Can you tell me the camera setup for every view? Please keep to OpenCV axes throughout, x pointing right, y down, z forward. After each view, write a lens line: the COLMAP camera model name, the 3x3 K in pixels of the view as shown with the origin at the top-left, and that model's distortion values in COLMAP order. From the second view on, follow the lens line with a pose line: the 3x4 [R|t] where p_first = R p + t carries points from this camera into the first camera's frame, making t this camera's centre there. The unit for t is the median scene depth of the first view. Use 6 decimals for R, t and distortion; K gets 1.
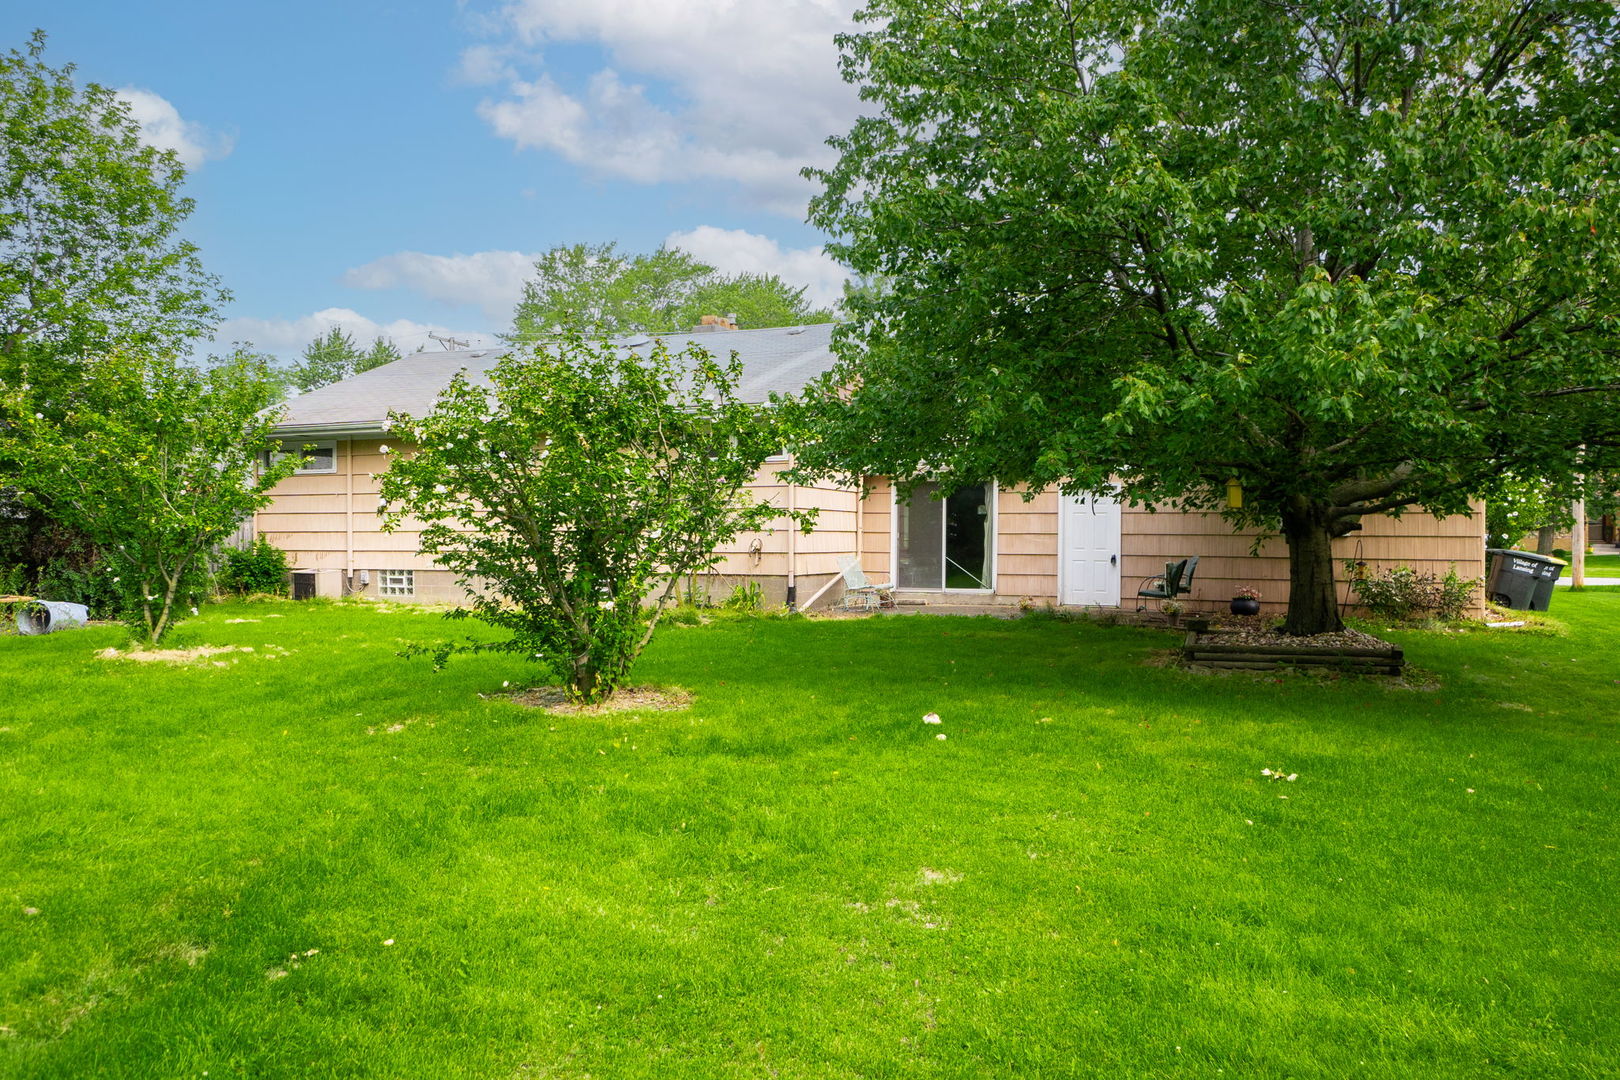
lens RADIAL K [[1010.1, 0, 865.7], [0, 1010.1, 534.7], [0, 0, 1]] dist [-0.000606, 0.000610]
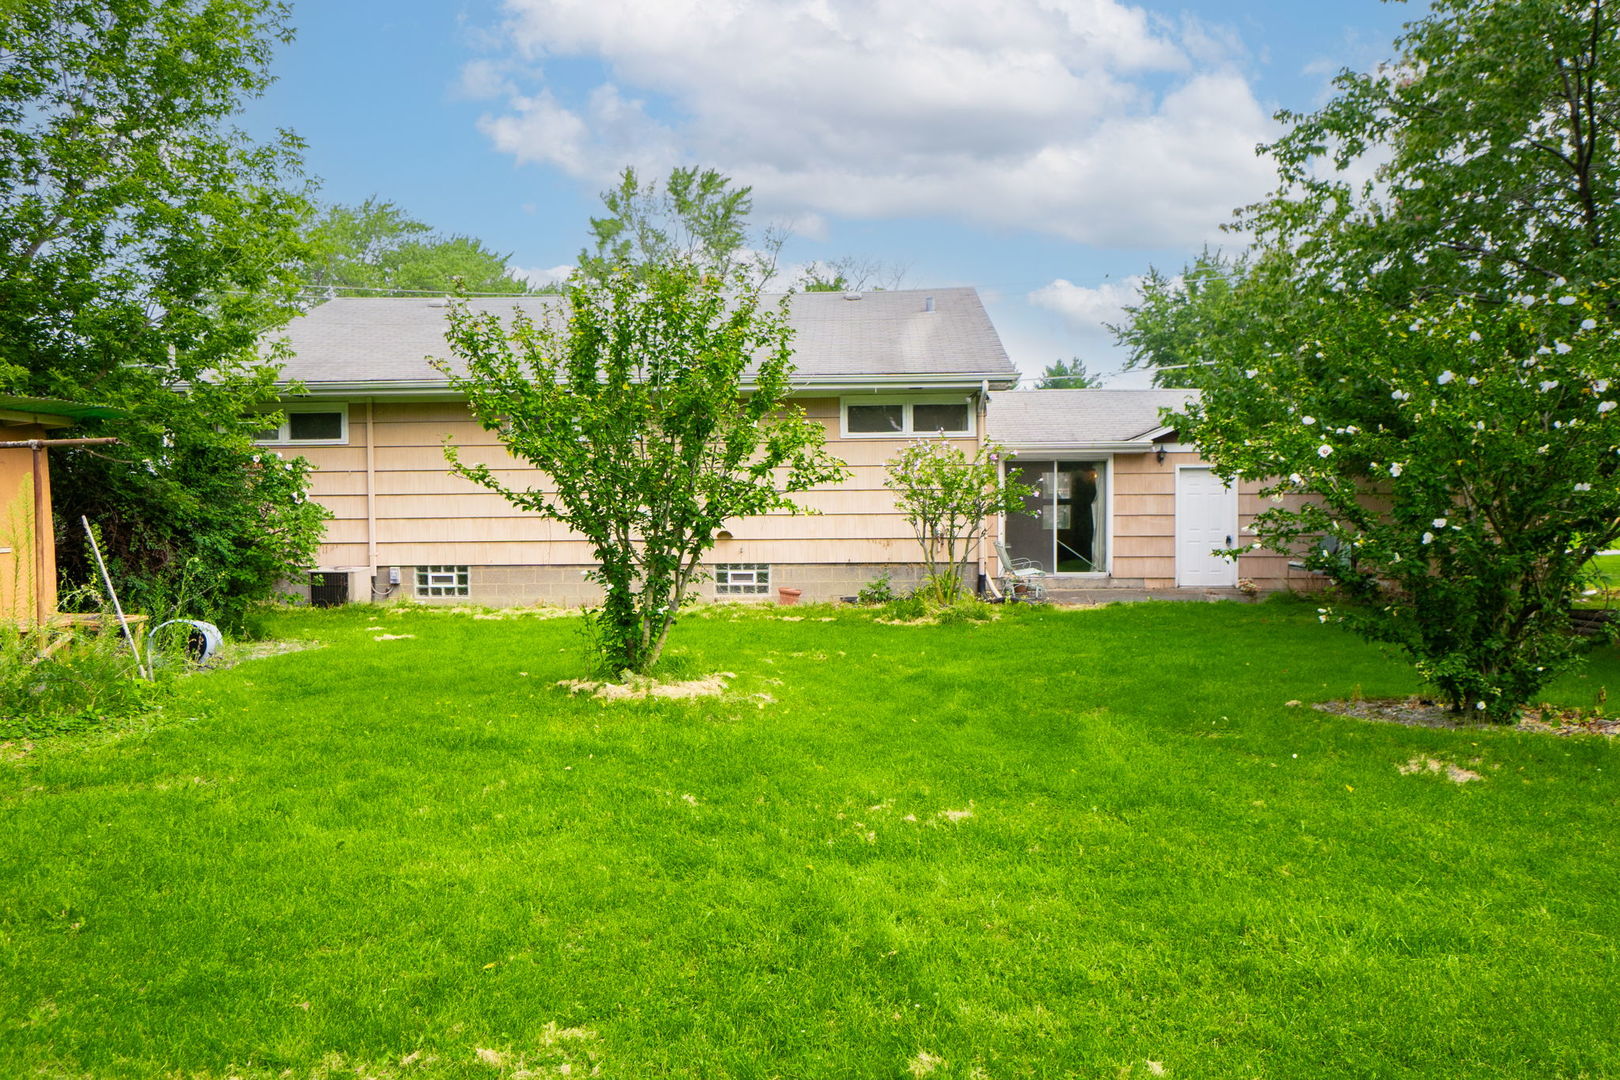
lens RADIAL K [[1010.1, 0, 865.7], [0, 1010.1, 534.7], [0, 0, 1]] dist [-0.000606, 0.000610]
pose [[0.958259, -0.012775, 0.285616, -0.371559], [0.007854, 0.999800, 0.018368, -0.002137], [-0.285794, -0.015358, 0.958168, 0.130168]]
